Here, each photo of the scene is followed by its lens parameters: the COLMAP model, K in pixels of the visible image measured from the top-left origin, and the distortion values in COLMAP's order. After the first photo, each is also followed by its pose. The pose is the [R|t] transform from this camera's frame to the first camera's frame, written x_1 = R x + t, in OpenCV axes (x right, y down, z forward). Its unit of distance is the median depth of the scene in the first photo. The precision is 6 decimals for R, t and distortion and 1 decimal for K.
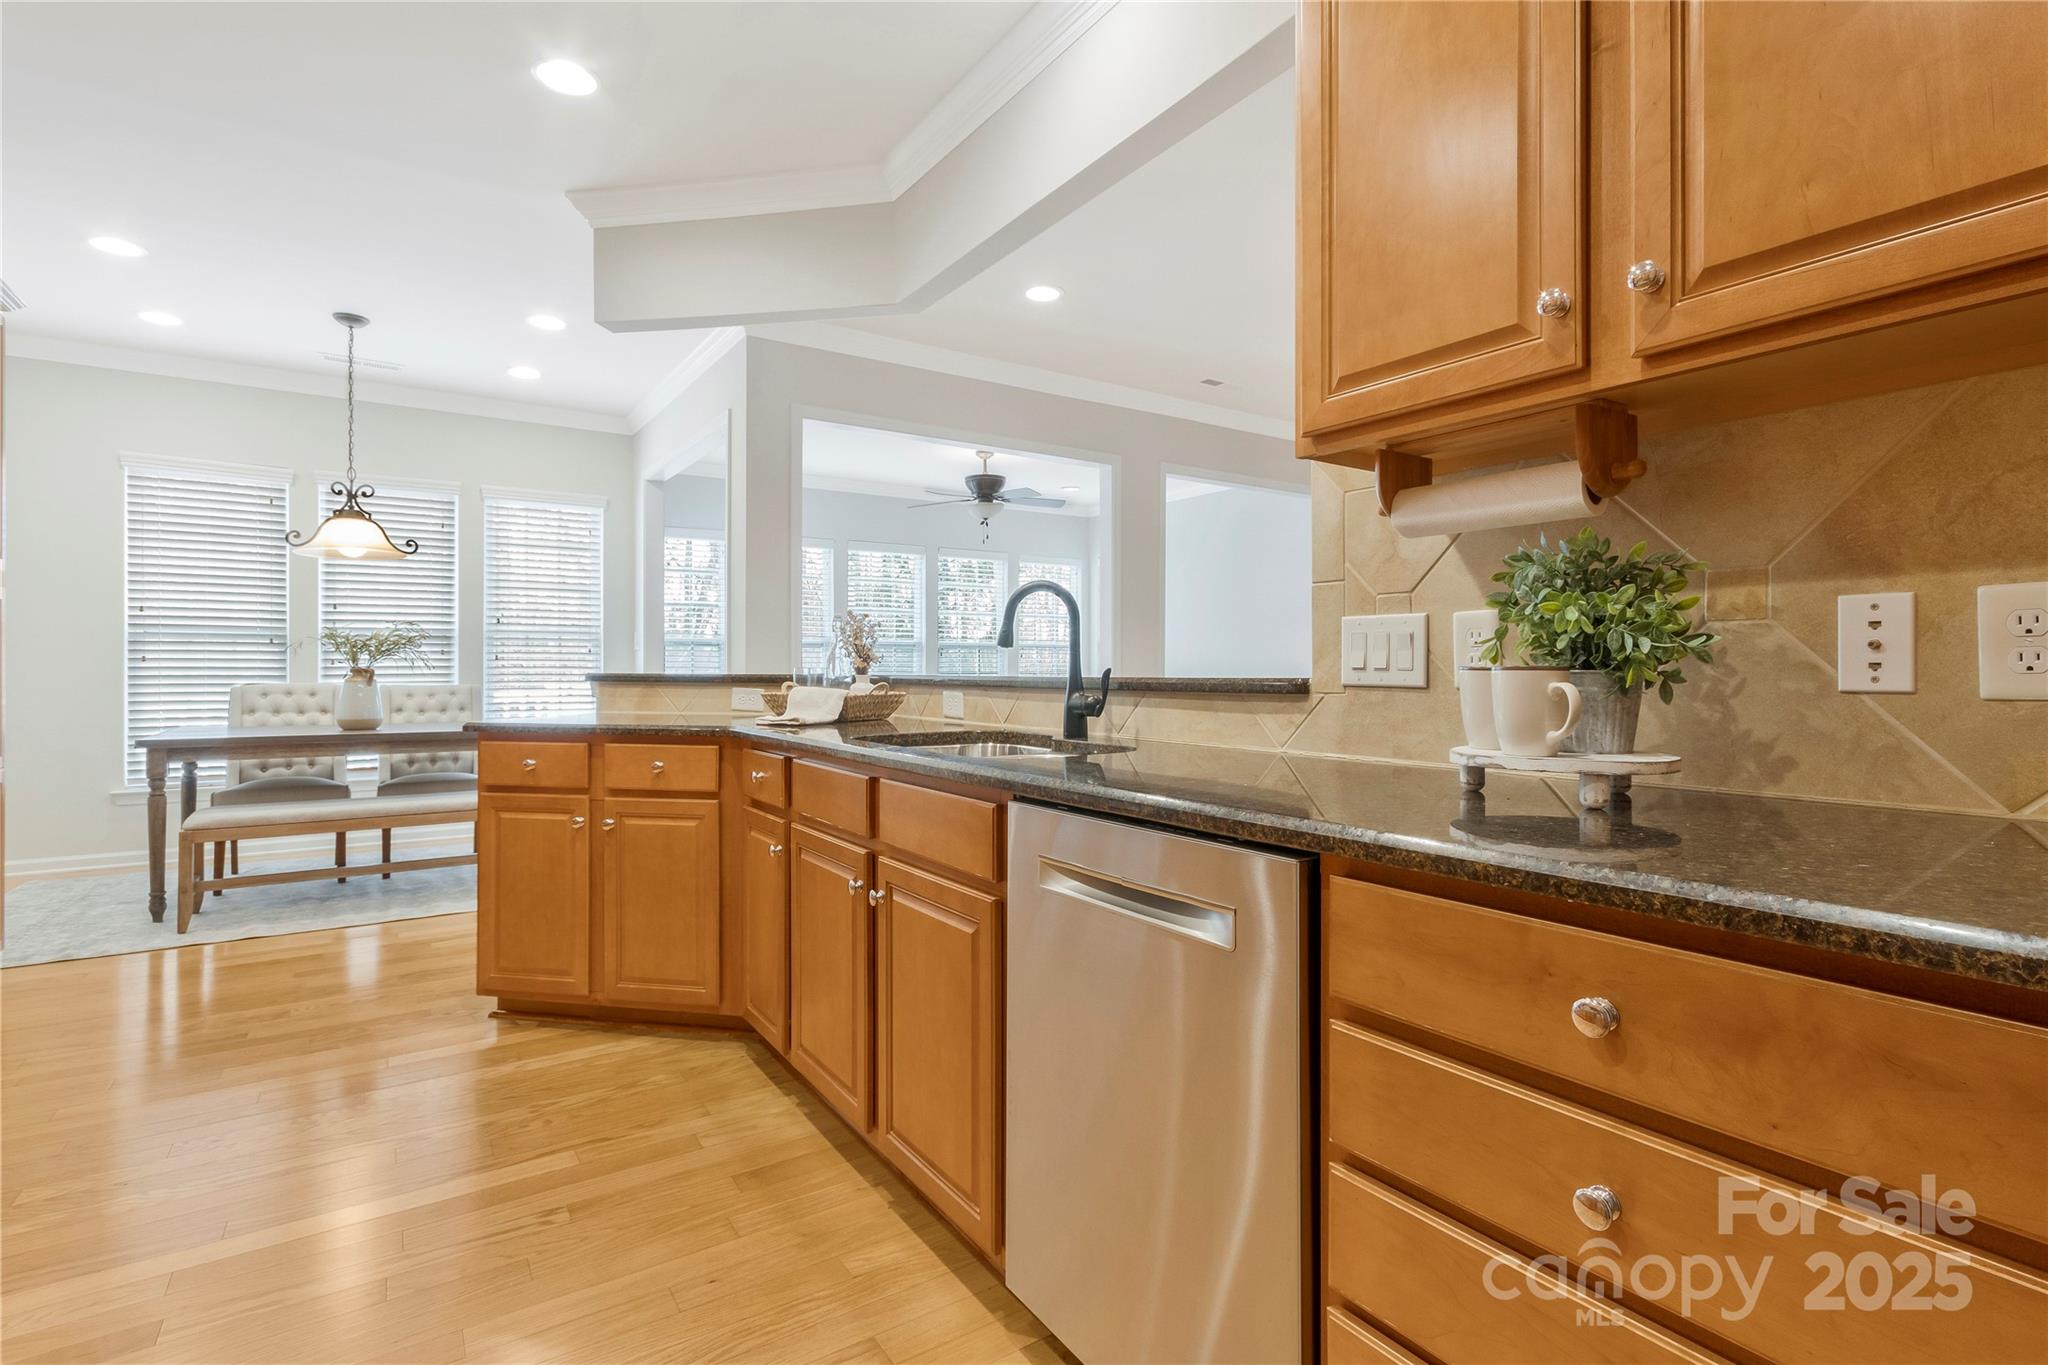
lens RADIAL K [[968.0, 0, 1027.1], [0, 968.0, 673.1], [0, 0, 1]] dist [0.001328, 0.000341]
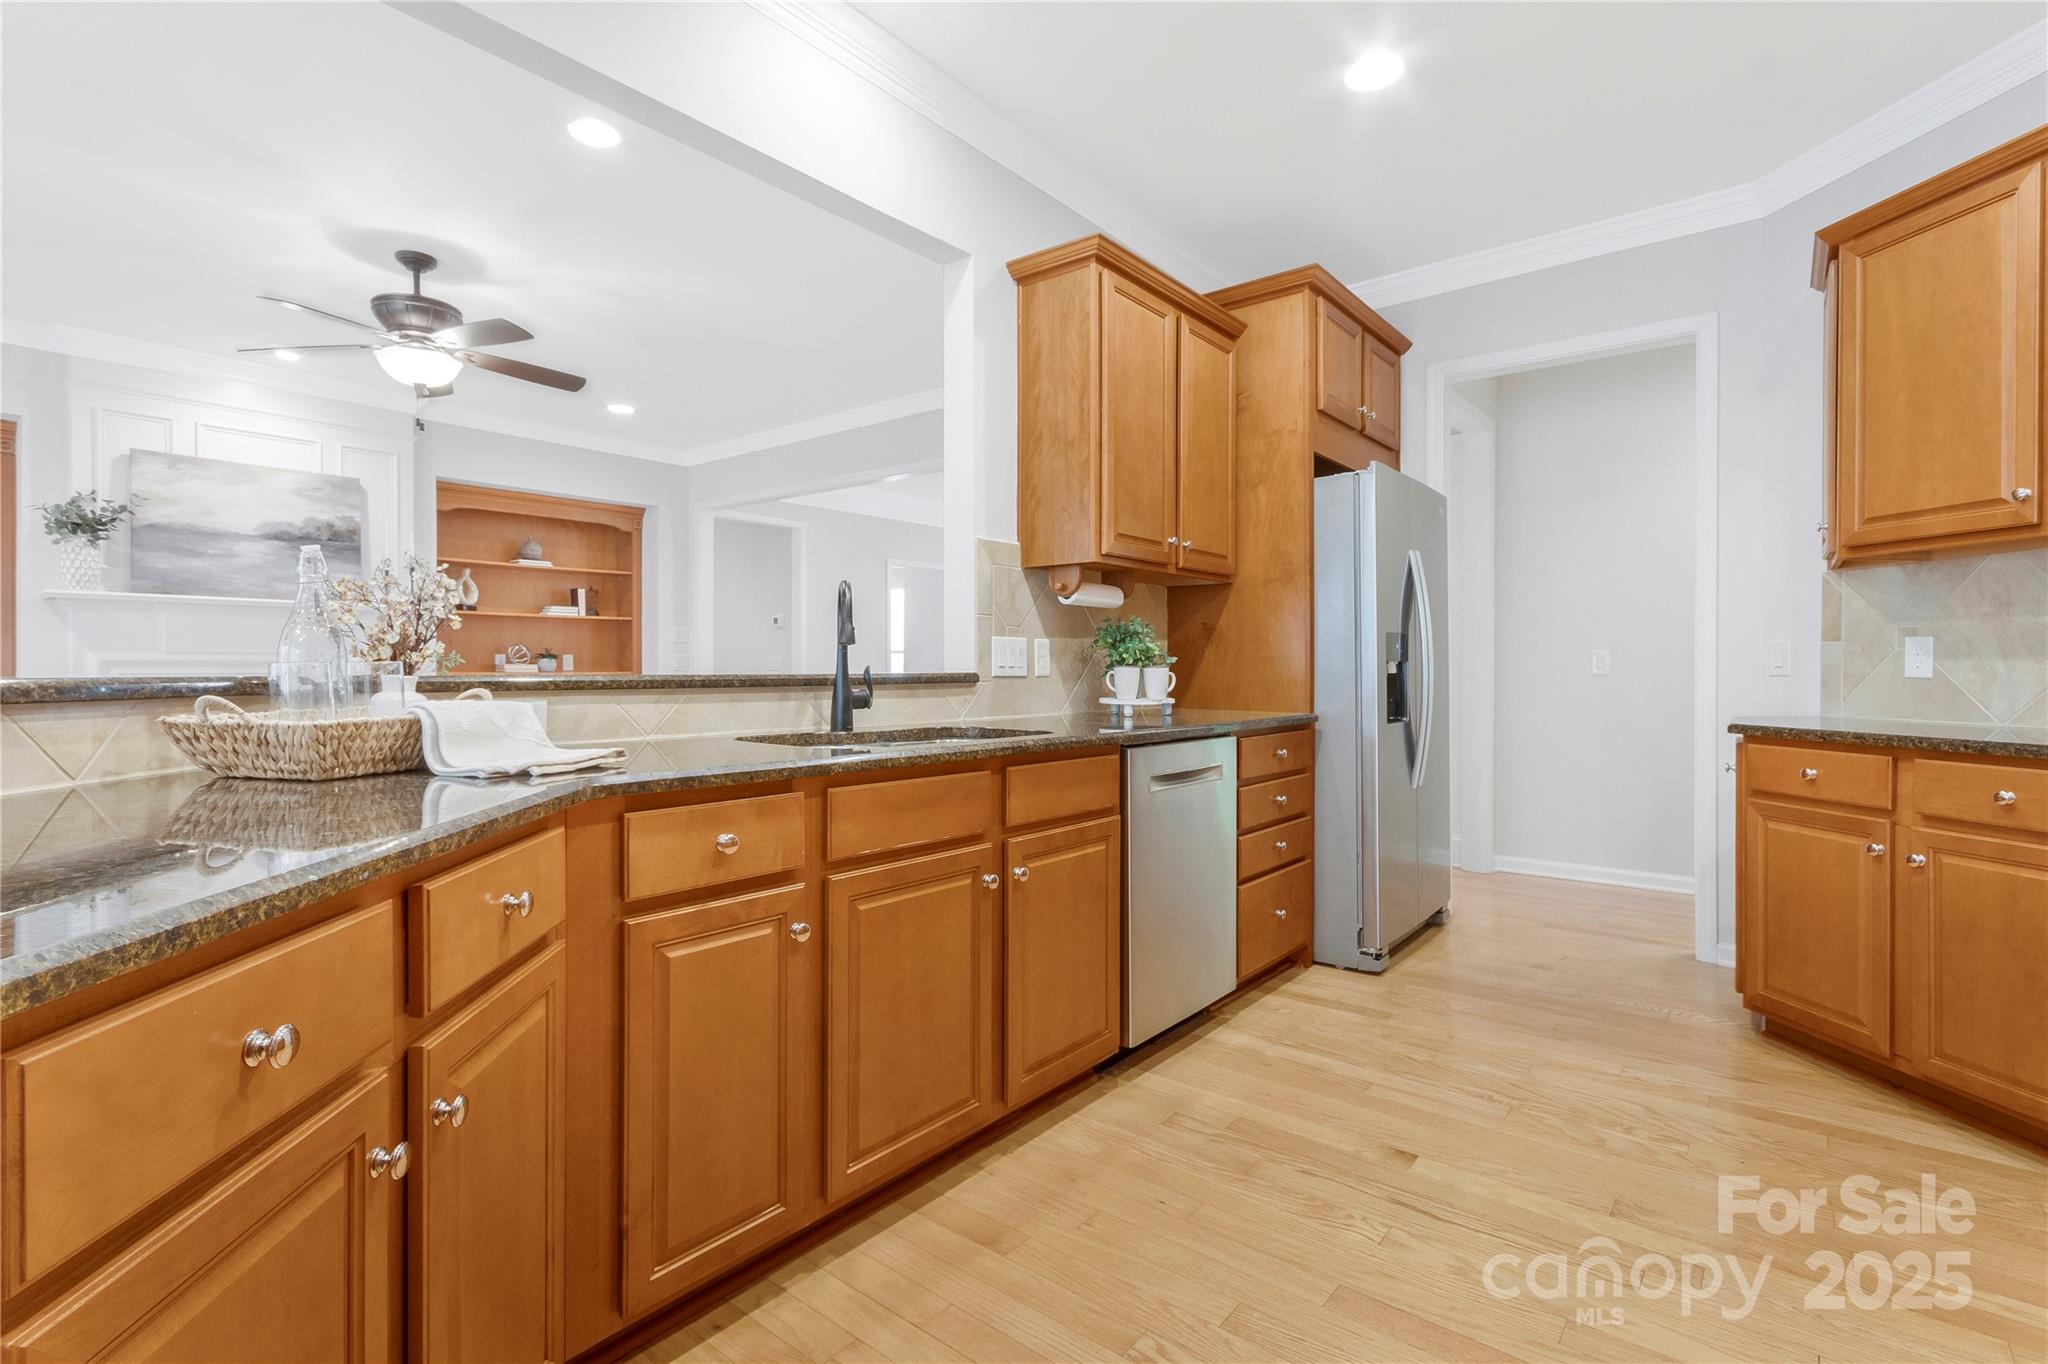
lens RADIAL K [[968.0, 0, 1027.1], [0, 968.0, 672.6], [0, 0, 1]] dist [0.001328, 0.000341]
pose [[-0.304001, -0.004289, 0.952662, -1.512408], [0.003996, 0.999975, 0.005778, -0.004735], [-0.952663, 0.005563, -0.303976, 1.659556]]
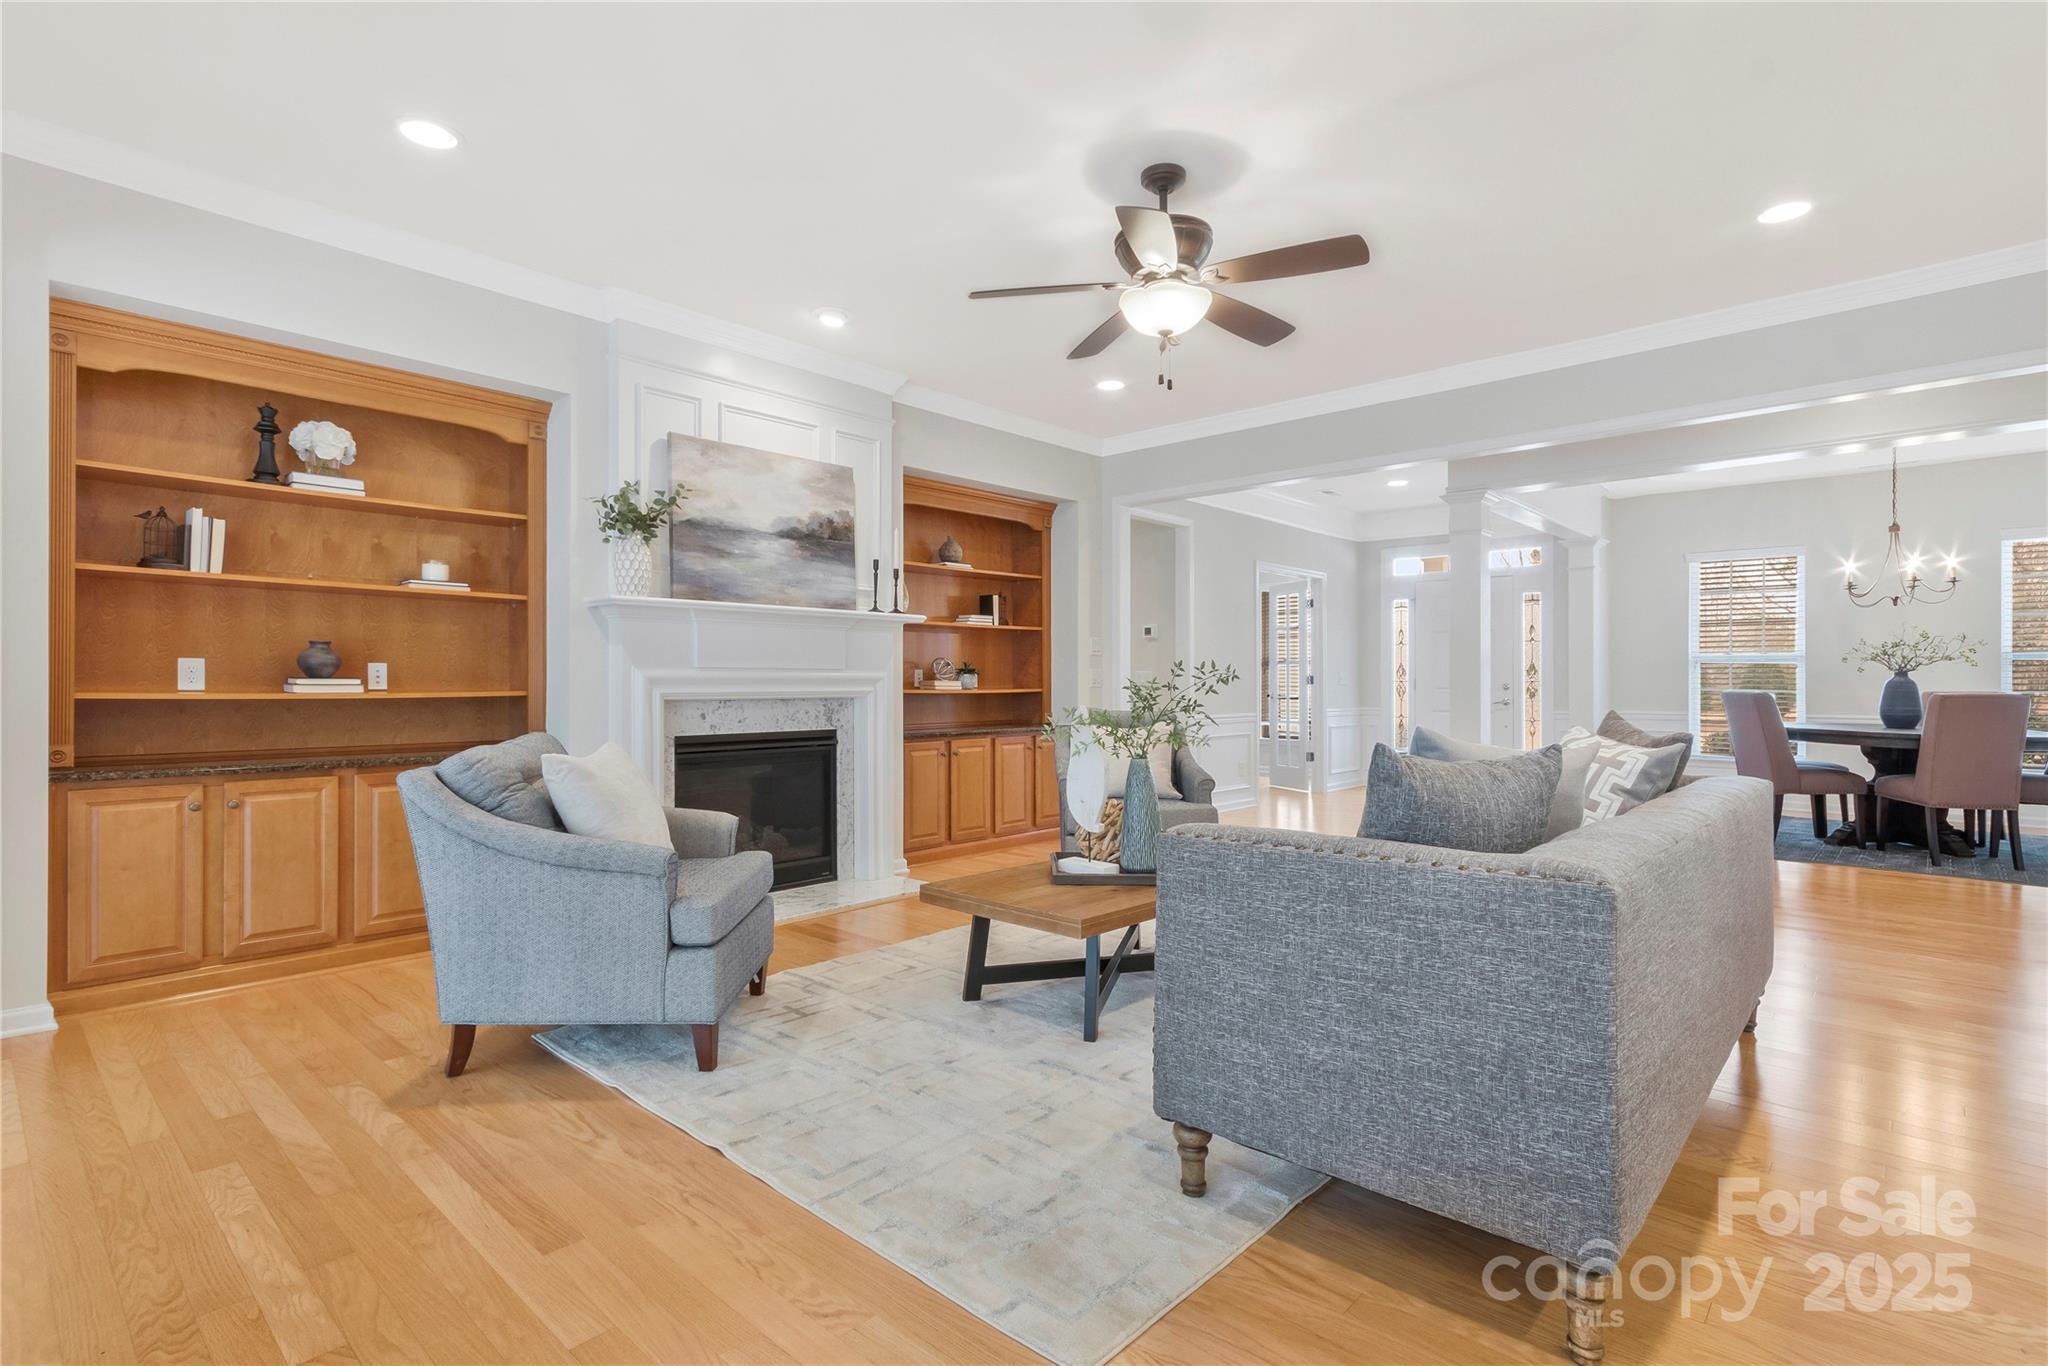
lens RADIAL K [[991.2, 0, 1024.0], [0, 991.2, 683.0], [0, 0, 1]] dist [-0.001122, 0.000115]
pose [[-0.236559, -0.001221, 0.971616, -0.521888], [0.004776, 0.999986, 0.002420, -0.024838], [-0.971605, 0.005213, -0.236550, 3.234319]]
